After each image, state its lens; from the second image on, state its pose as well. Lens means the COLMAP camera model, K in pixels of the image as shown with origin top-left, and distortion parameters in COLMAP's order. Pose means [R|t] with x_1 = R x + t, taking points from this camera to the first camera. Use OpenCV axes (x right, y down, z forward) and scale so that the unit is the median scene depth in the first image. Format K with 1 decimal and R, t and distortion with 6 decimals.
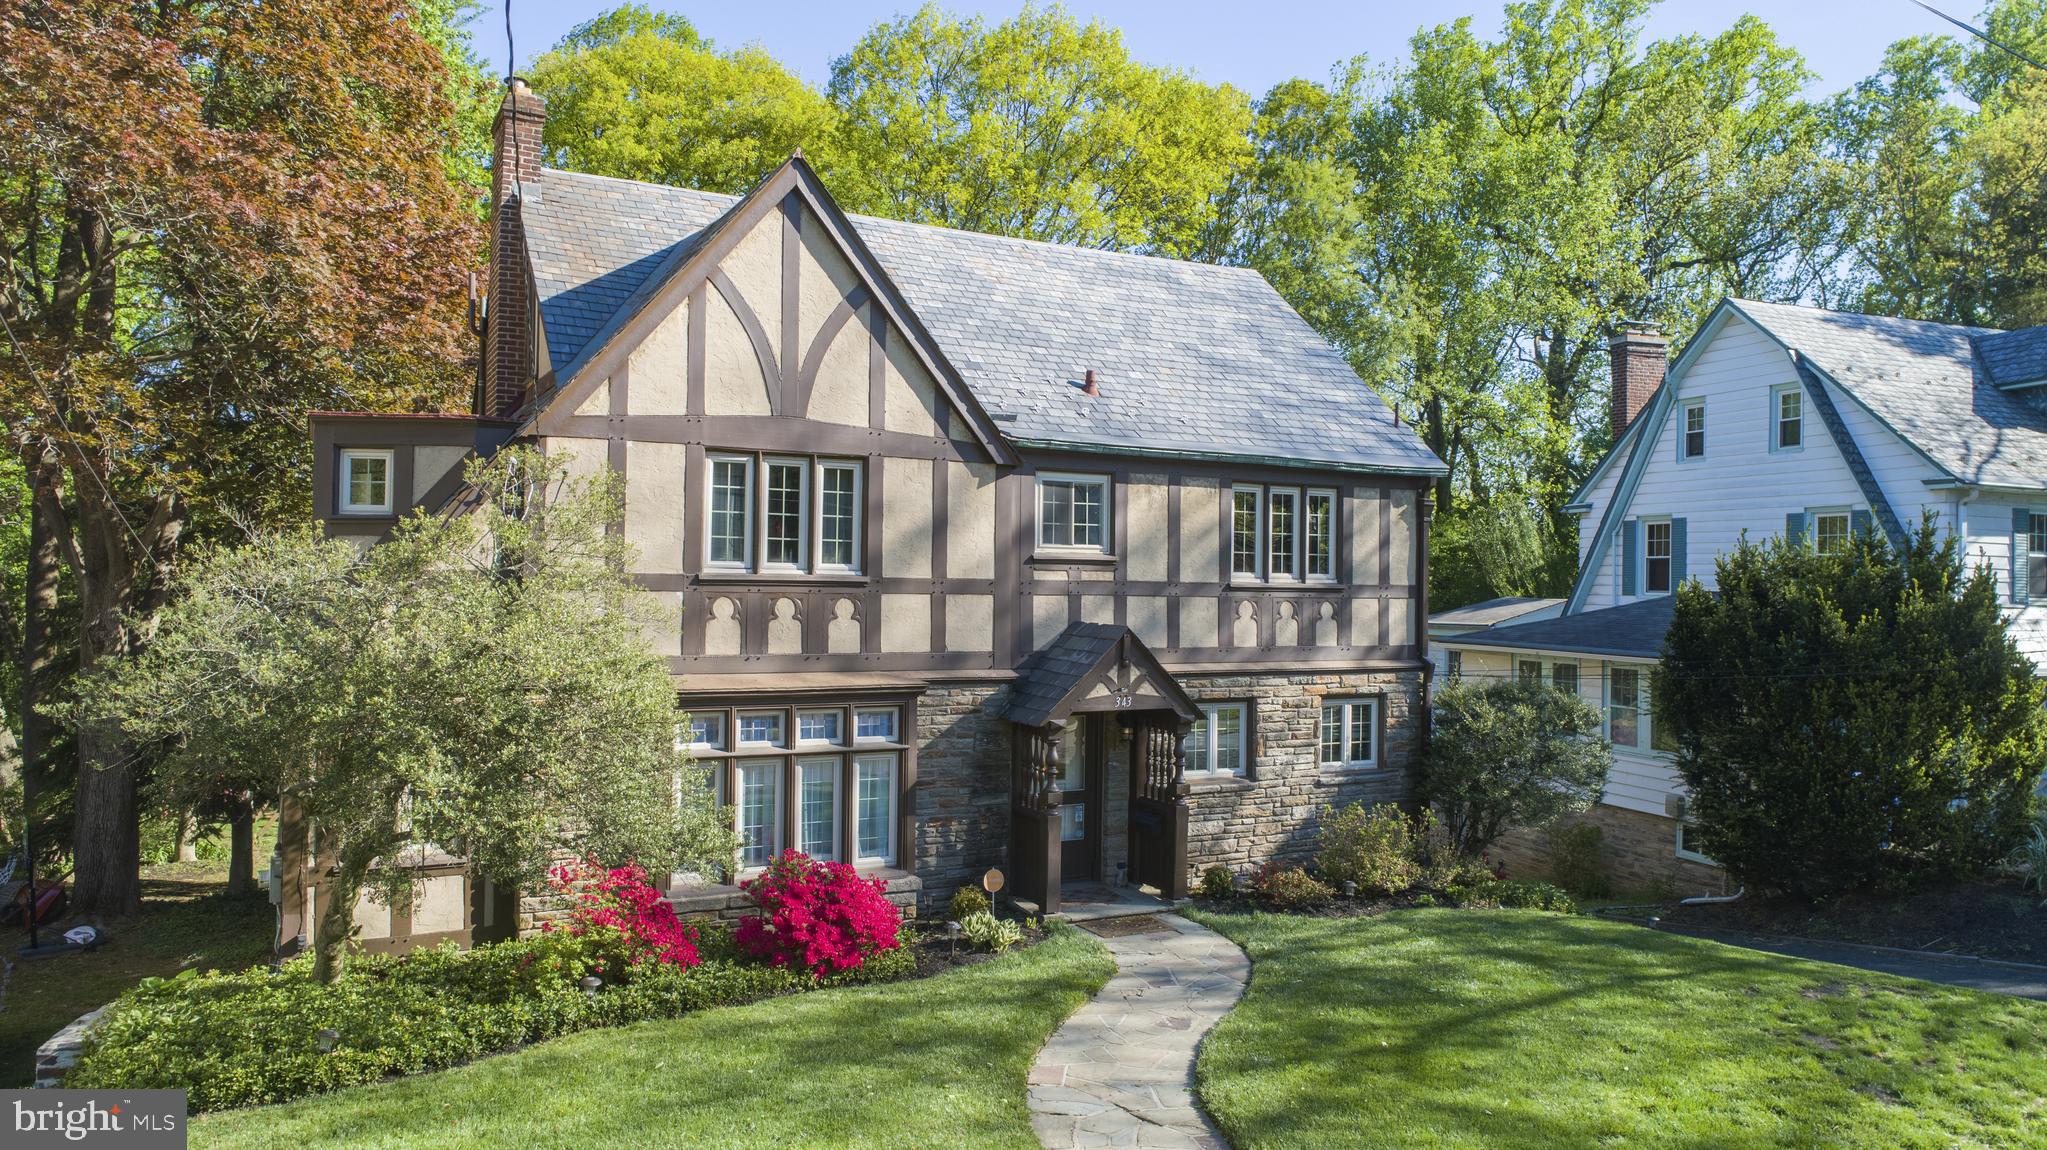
lens RADIAL K [[1370.0, 0, 1016.7], [0, 1370.0, 569.1], [0, 0, 1]] dist [-0.007859, 0.002262]
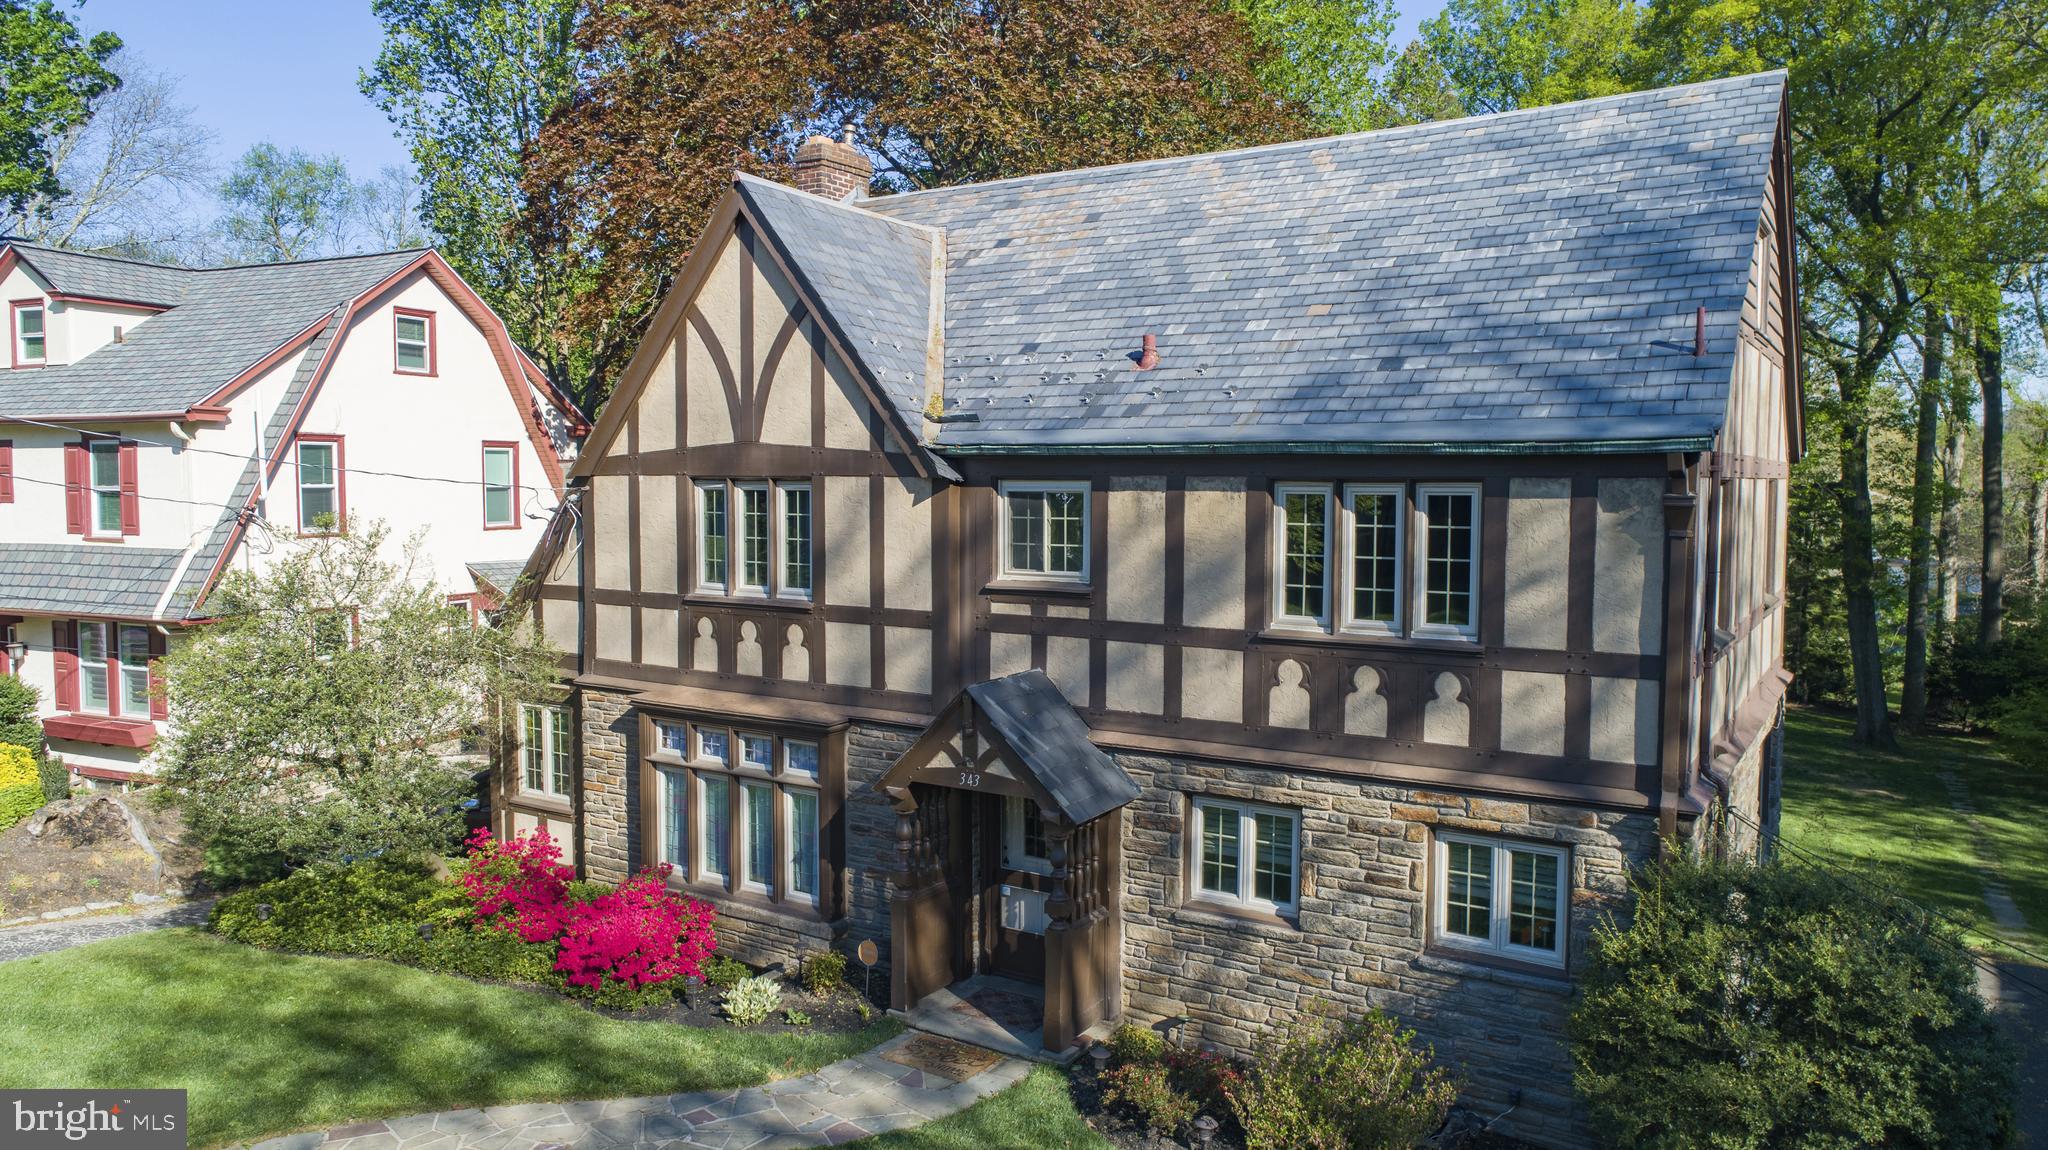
lens RADIAL K [[1383.0, 0, 1024.0], [0, 1383.0, 575.0], [0, 0, 1]] dist [-0.009481, 0.003173]
pose [[0.492705, 0.045332, -0.869015, 0.749095], [0.012139, 0.998187, 0.058953, -0.064346], [0.870112, -0.039596, 0.491262, 0.613011]]
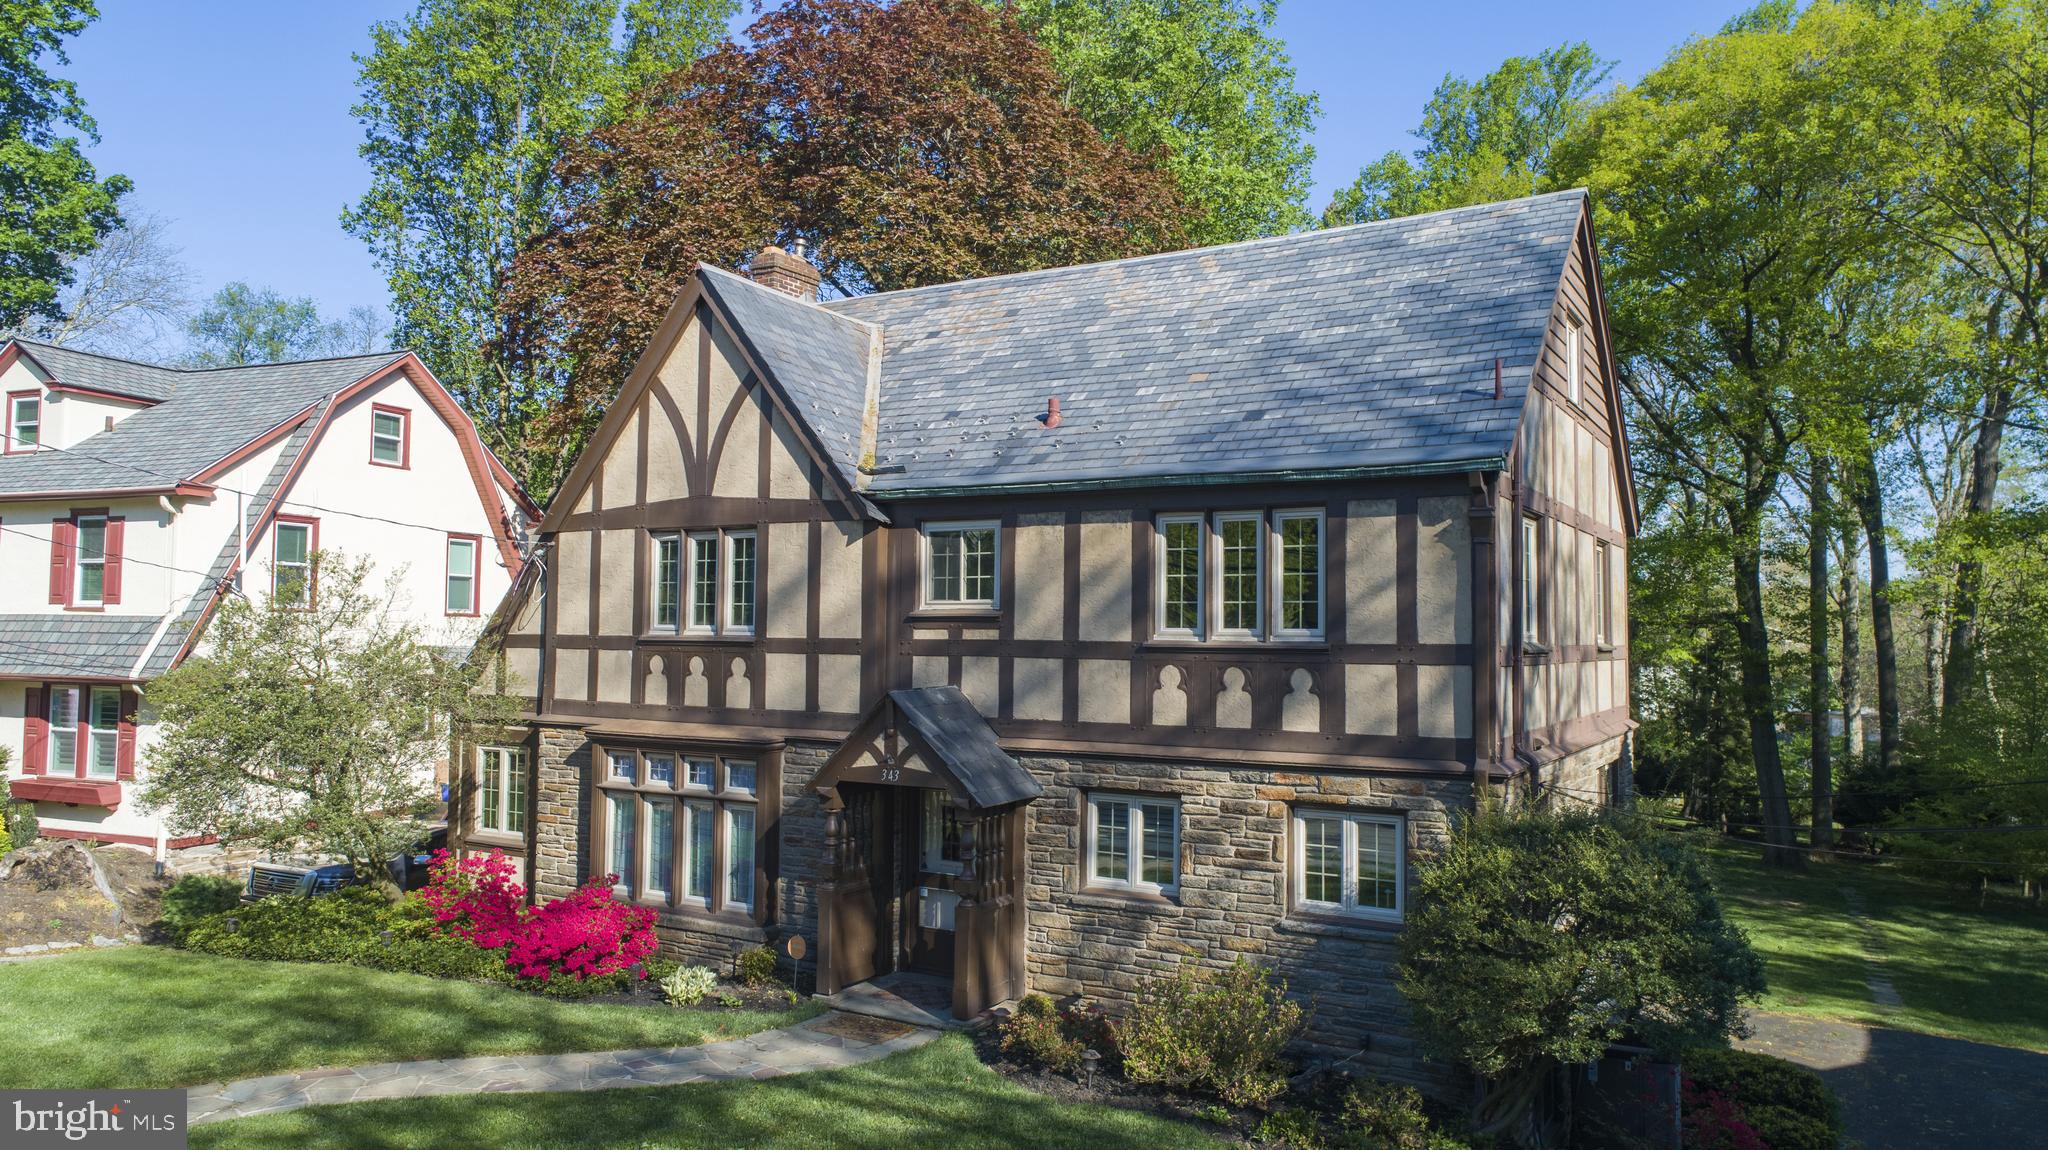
lens RADIAL K [[1383.0, 0, 1024.0], [0, 1383.0, 575.0], [0, 0, 1]] dist [-0.009481, 0.003173]
pose [[0.524140, -0.048479, -0.850251, 0.858023], [0.004358, 0.998518, -0.054247, 0.015695], [0.851621, 0.024728, 0.523574, 0.574316]]
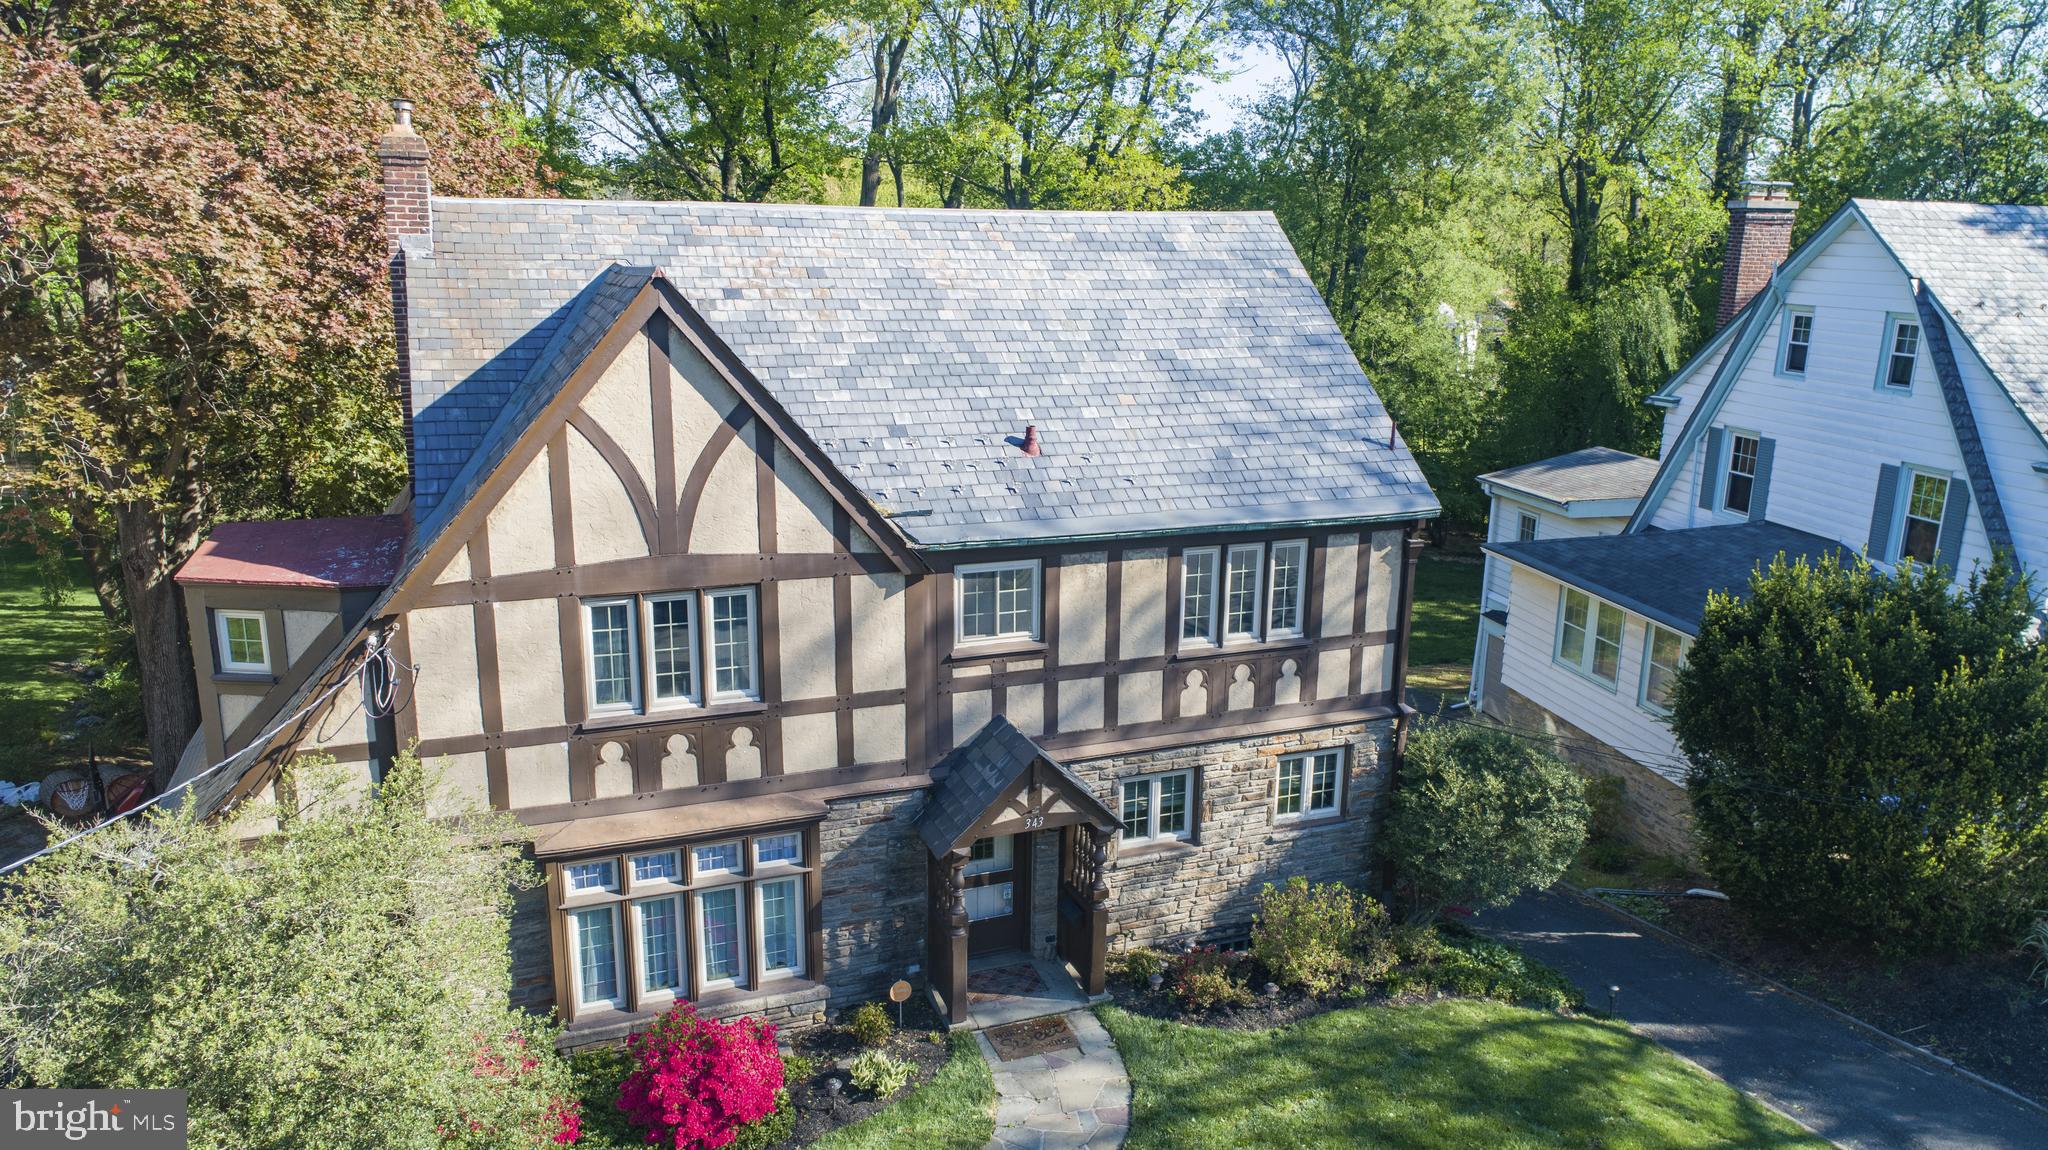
lens RADIAL K [[1370.7, 0, 1017.2], [0, 1370.7, 569.1], [0, 0, 1]] dist [-0.007859, 0.002262]
pose [[0.993932, 0.024762, -0.107169, 0.158597], [0.002605, 0.968758, 0.247995, -0.304936], [0.109962, -0.246769, 0.962815, 0.102645]]
